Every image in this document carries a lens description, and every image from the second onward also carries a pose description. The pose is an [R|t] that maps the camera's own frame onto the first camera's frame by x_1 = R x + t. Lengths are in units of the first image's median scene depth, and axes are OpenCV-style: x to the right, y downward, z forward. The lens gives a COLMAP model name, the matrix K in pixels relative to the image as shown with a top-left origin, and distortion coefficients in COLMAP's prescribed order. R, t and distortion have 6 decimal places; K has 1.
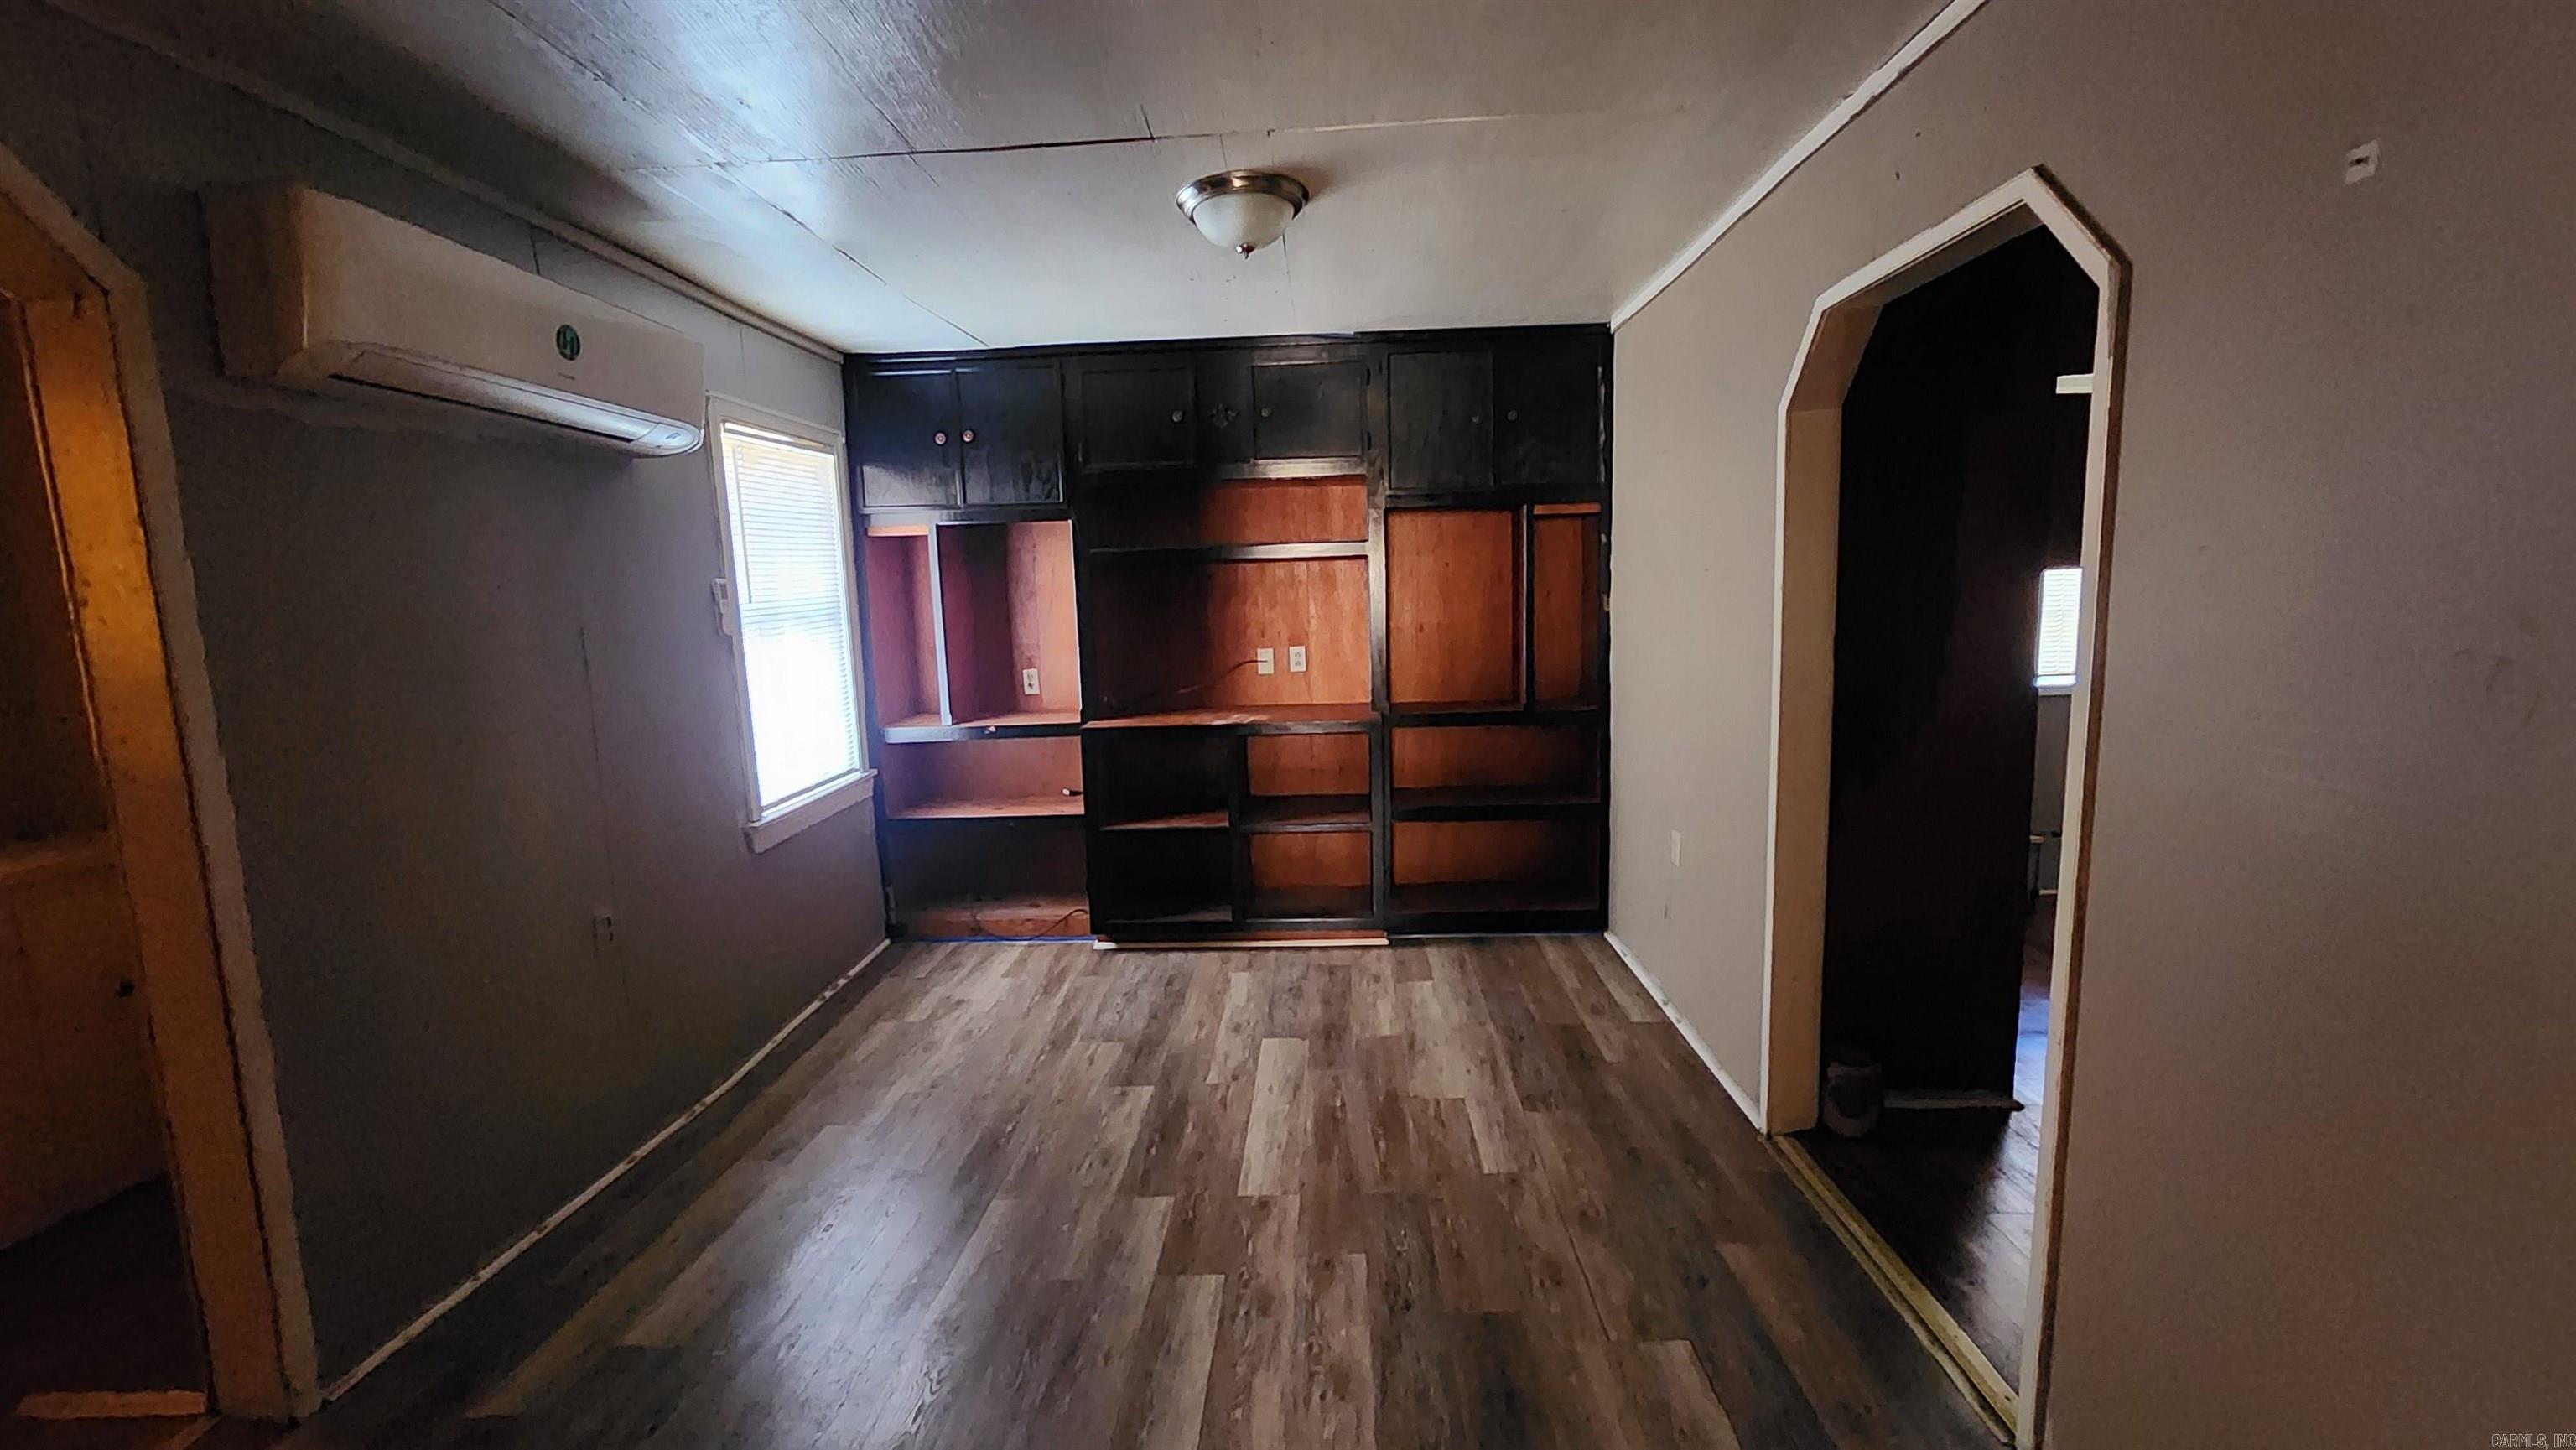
lens RADIAL K [[1058.0, 0, 1284.1], [0, 1058.0, 726.1], [0, 0, 1]] dist [0.002784, 0.000207]
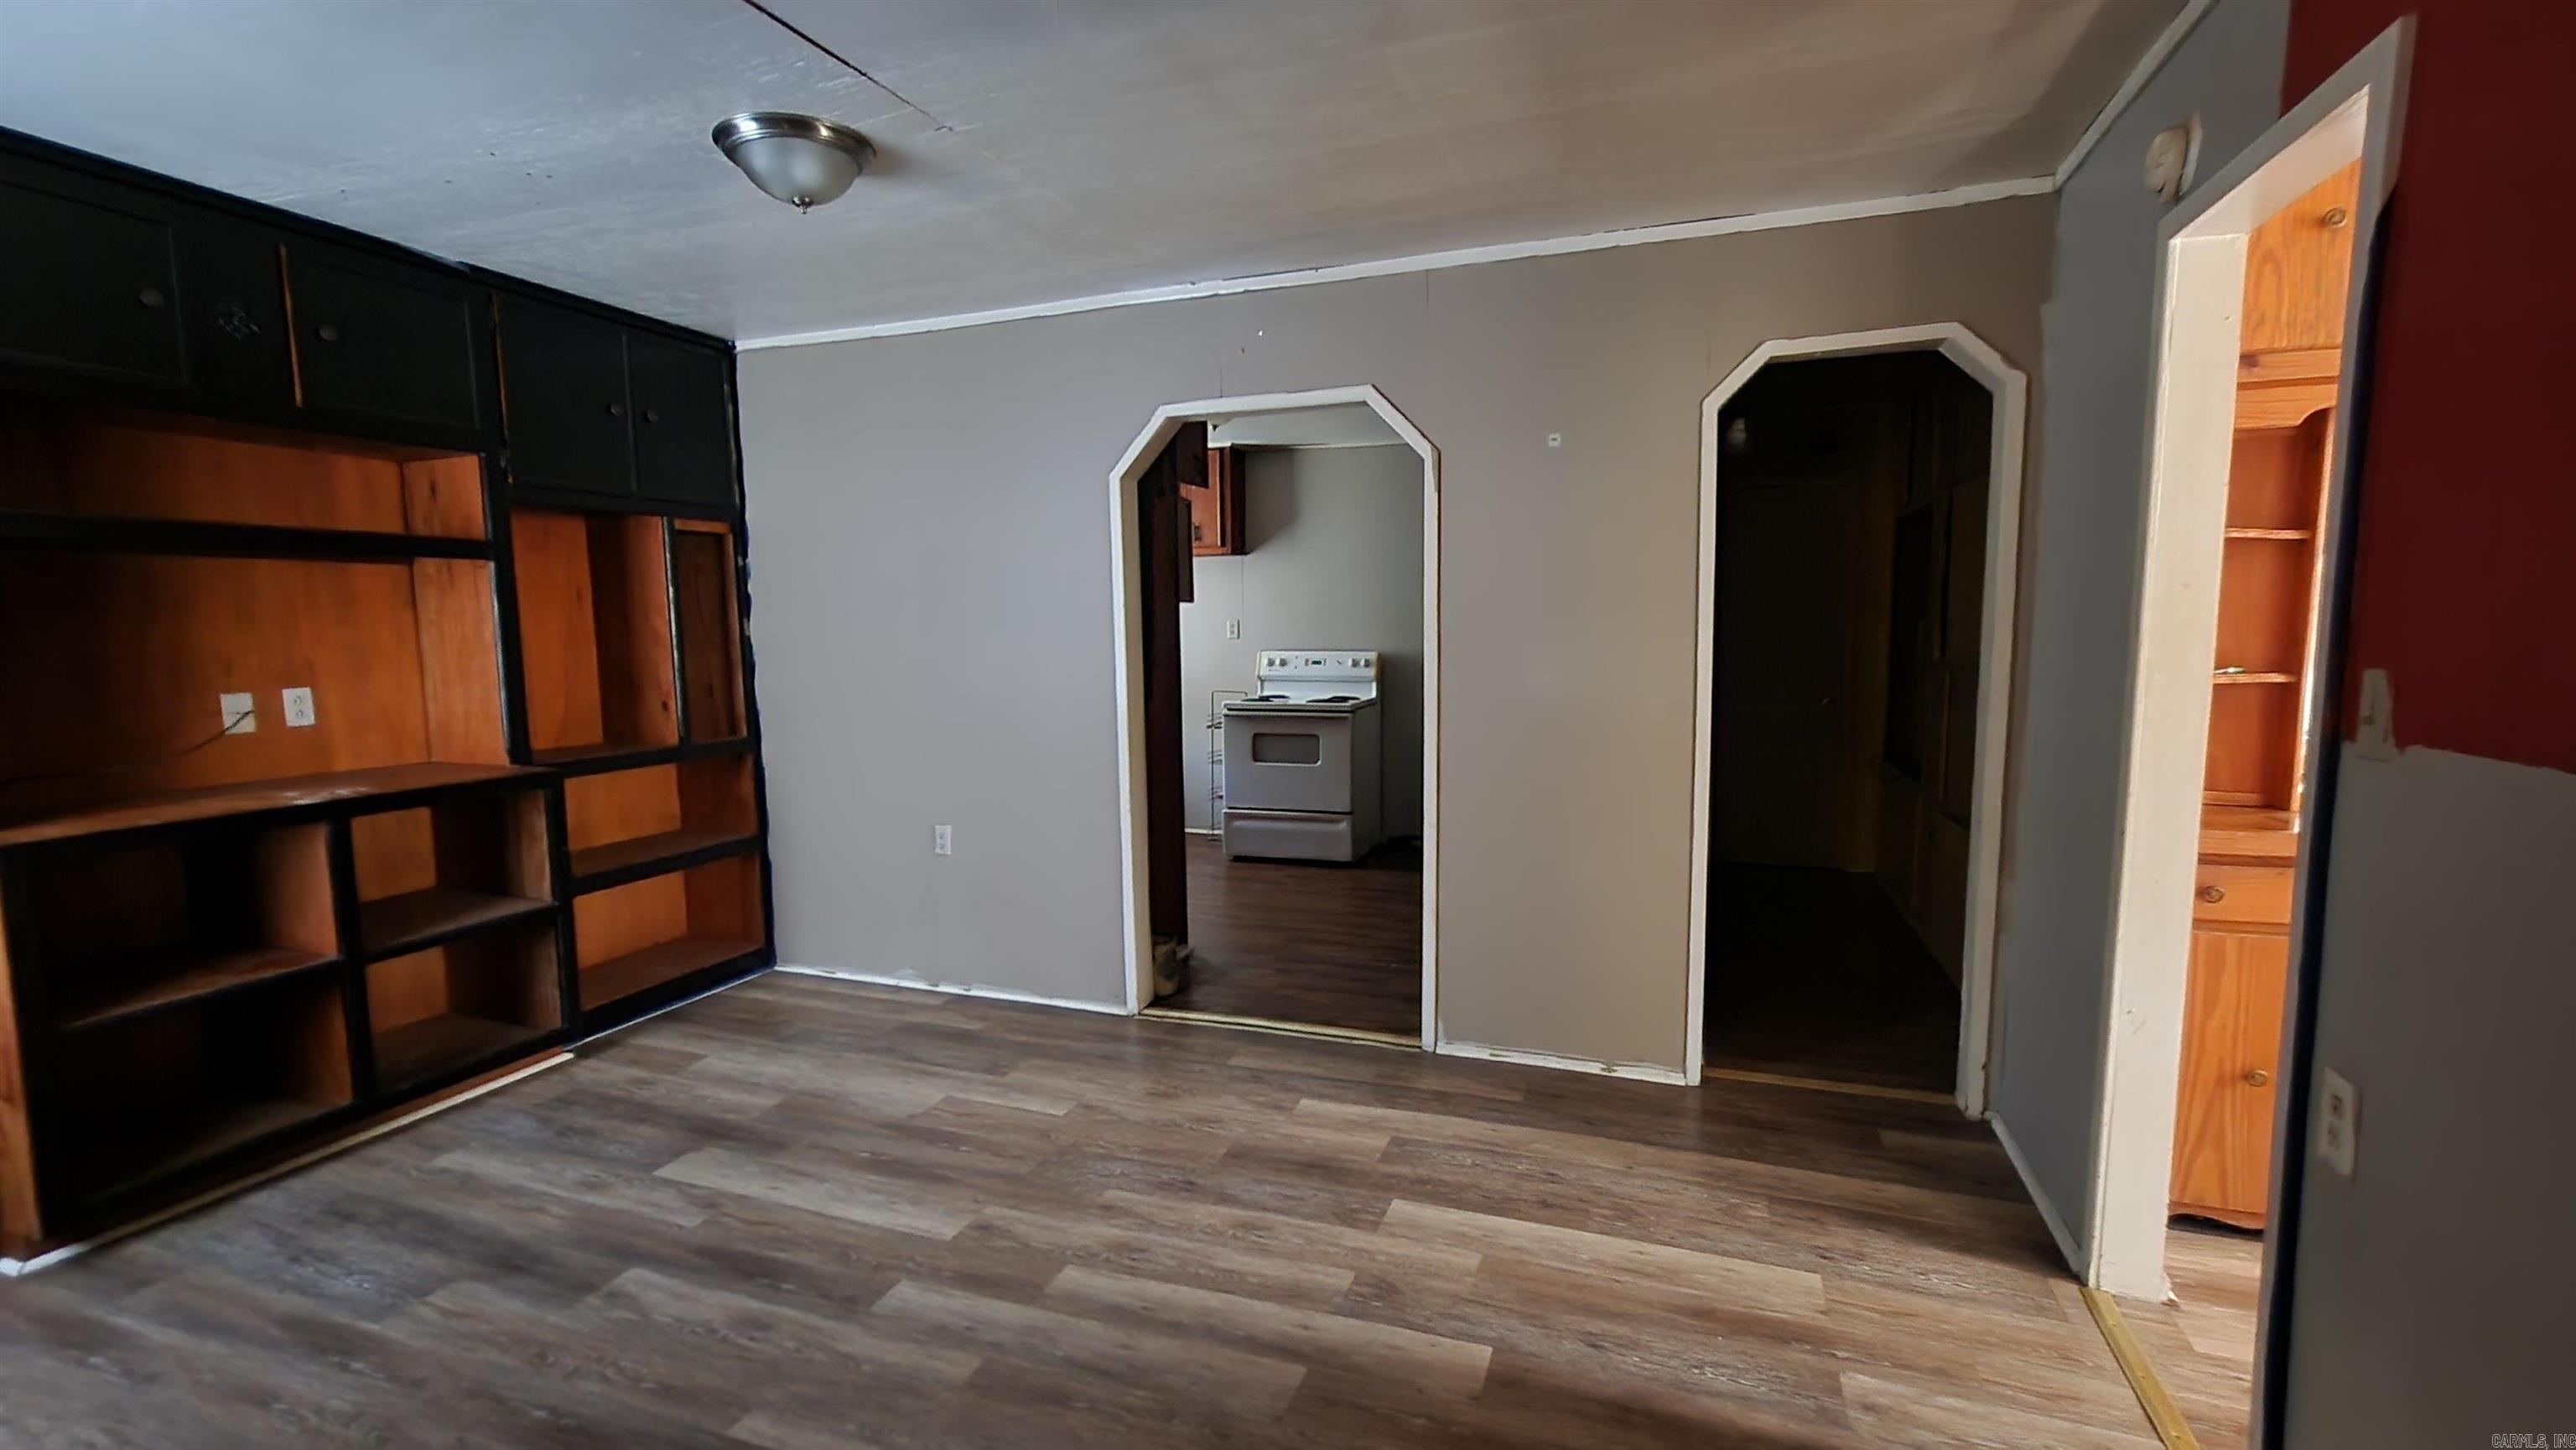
lens RADIAL K [[1091.0, 0, 1279.8], [0, 1091.0, 740.7], [0, 0, 1]] dist [0.000698, 0.000480]
pose [[0.303553, -0.076141, 0.949768, -0.629312], [0.124132, 0.991467, 0.039810, 0.008701], [-0.944694, 0.105813, 0.310414, 0.297023]]
